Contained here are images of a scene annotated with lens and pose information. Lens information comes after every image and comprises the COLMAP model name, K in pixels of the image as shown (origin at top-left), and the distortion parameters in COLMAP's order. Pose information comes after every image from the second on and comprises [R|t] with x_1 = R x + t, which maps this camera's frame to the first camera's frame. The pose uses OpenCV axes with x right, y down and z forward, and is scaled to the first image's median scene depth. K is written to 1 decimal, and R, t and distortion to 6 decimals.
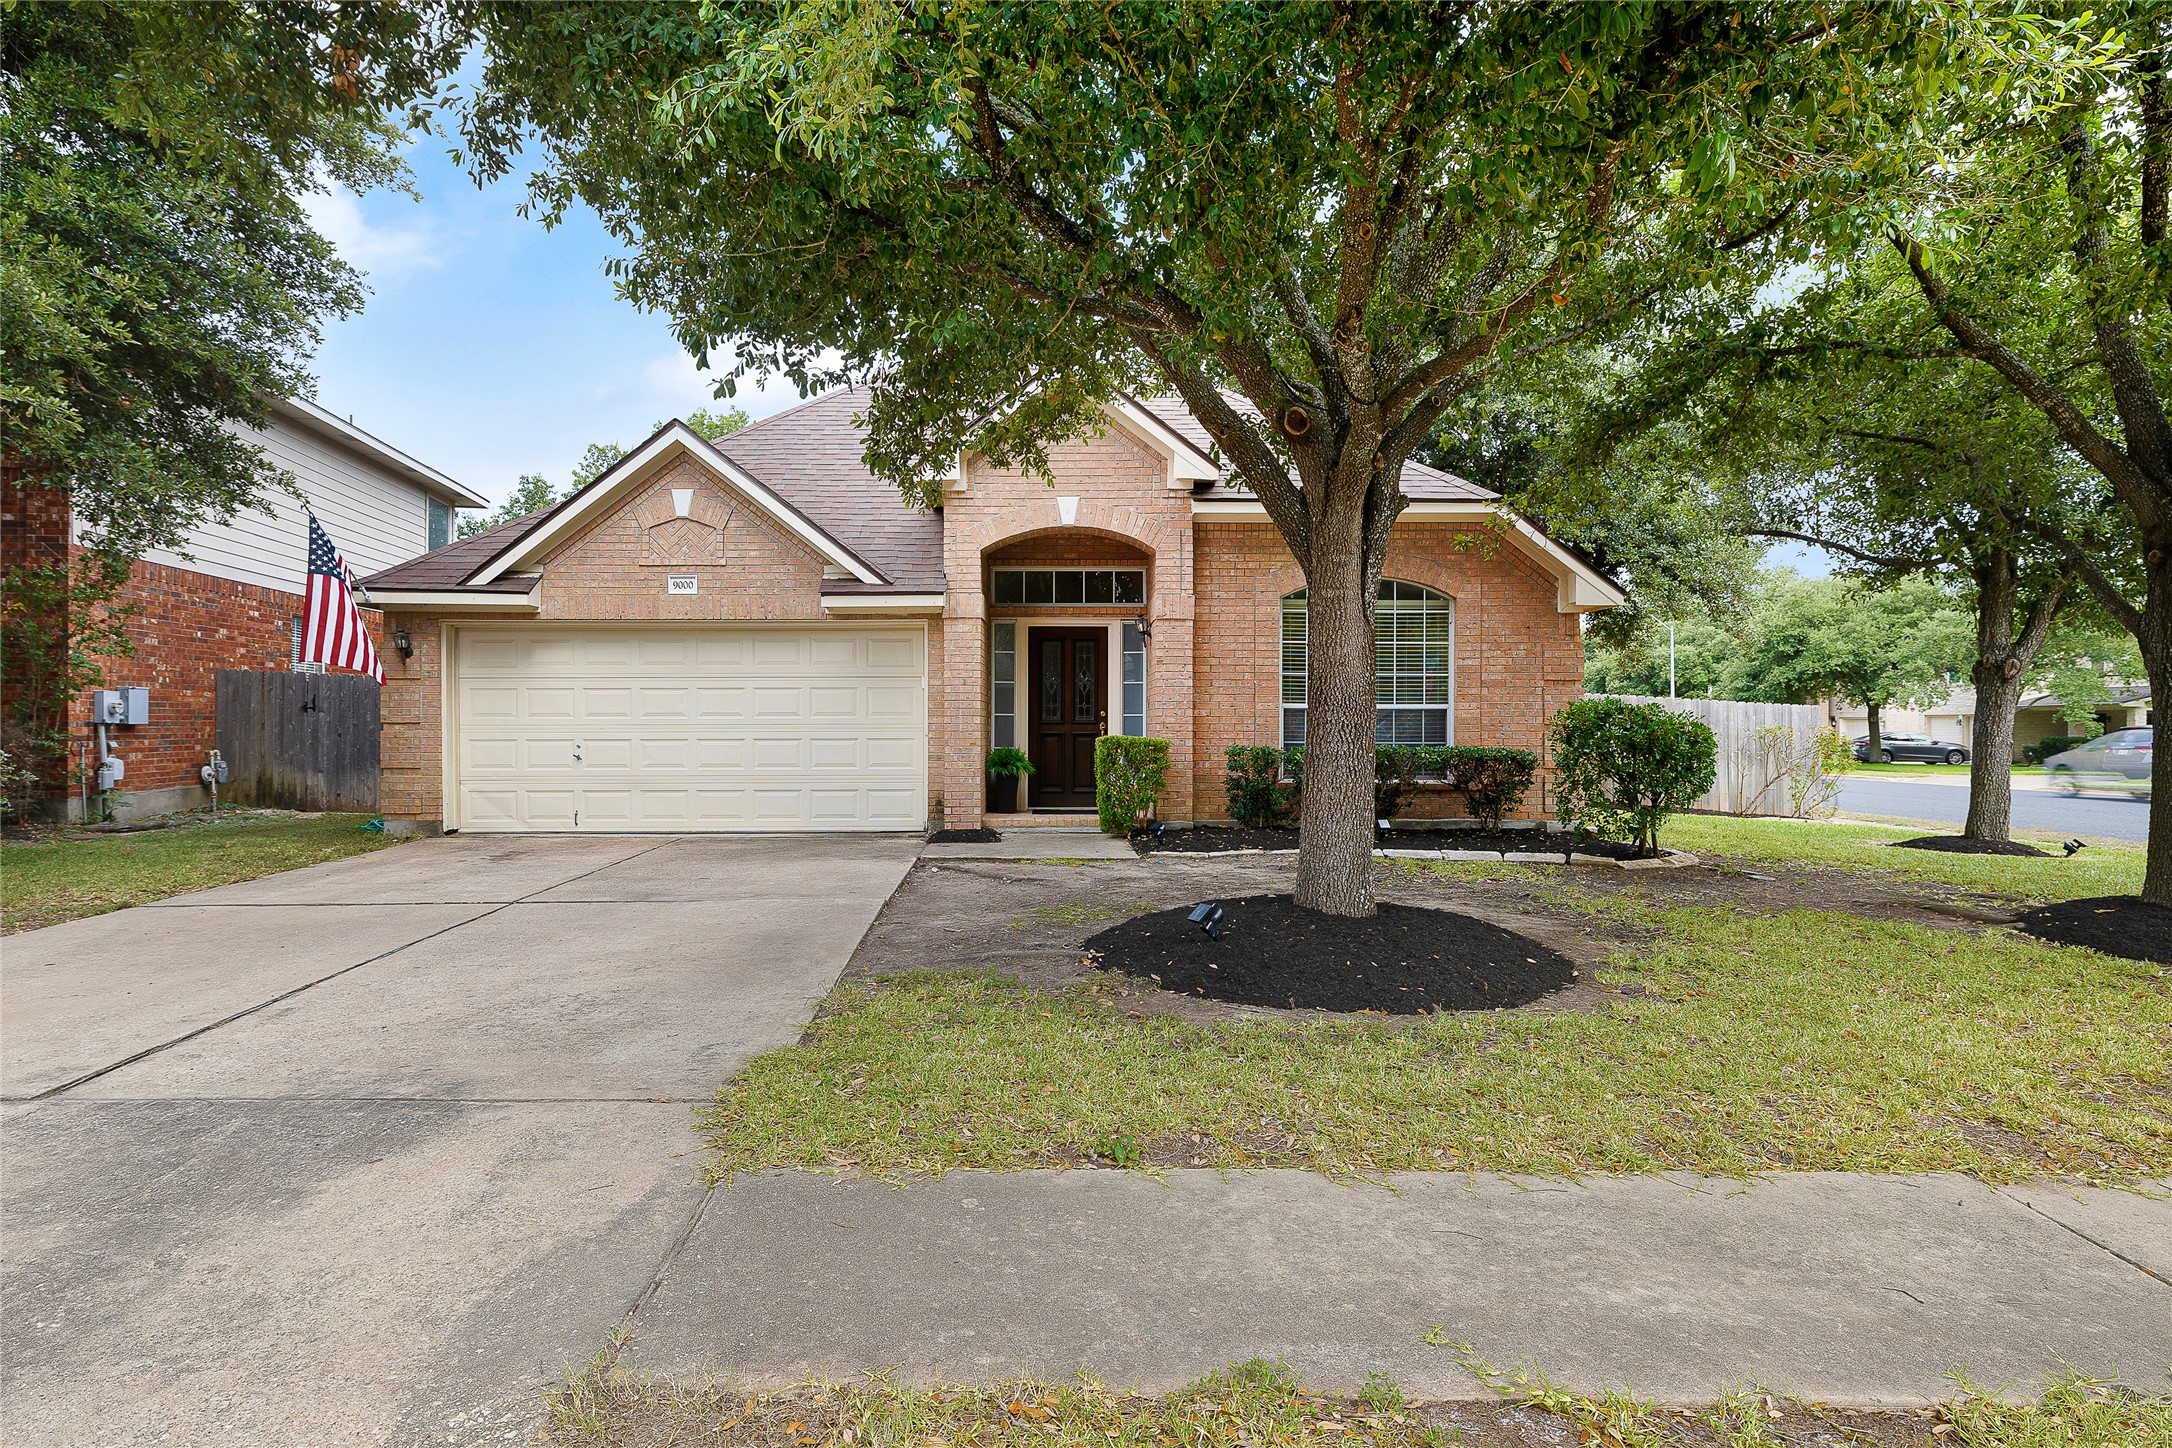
lens RADIAL K [[1216.8, 0, 1008.0], [0, 1216.8, 730.4], [0, 0, 1]] dist [0.005545, -0.000781]
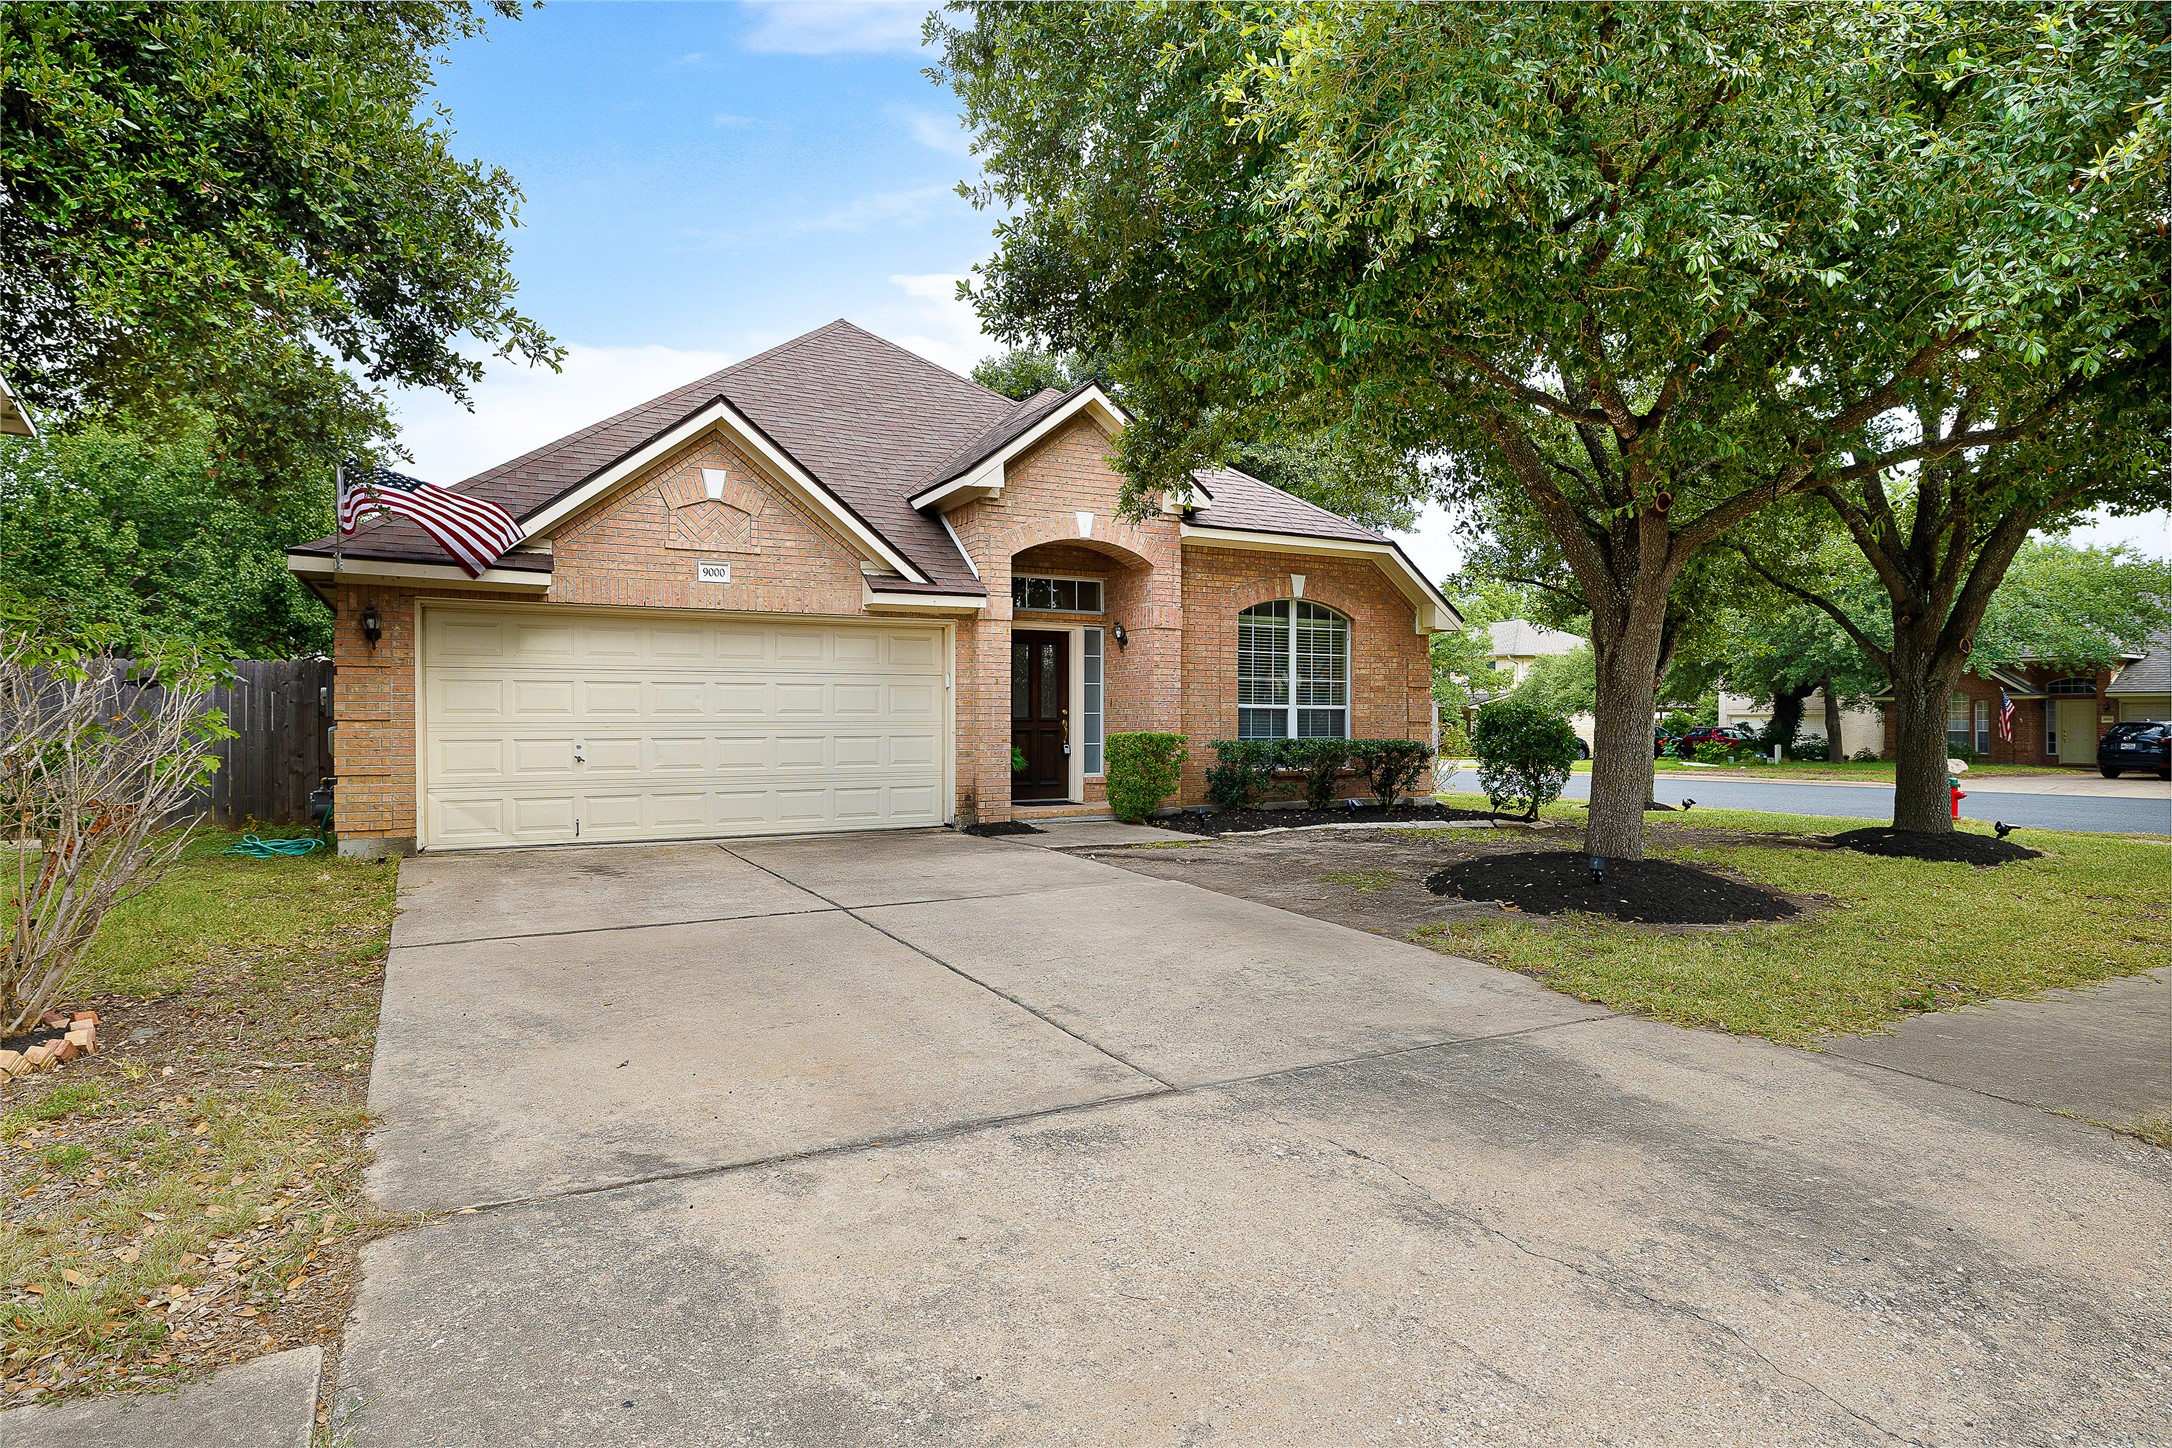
lens RADIAL K [[1216.8, 0, 1075.3], [0, 1216.8, 722.7], [0, 0, 1]] dist [0.005545, -0.000781]
pose [[0.876786, -0.001020, 0.480879, -0.473737], [0.002867, 0.999991, -0.003107, -0.000631], [-0.480871, 0.004103, 0.876782, 0.051051]]
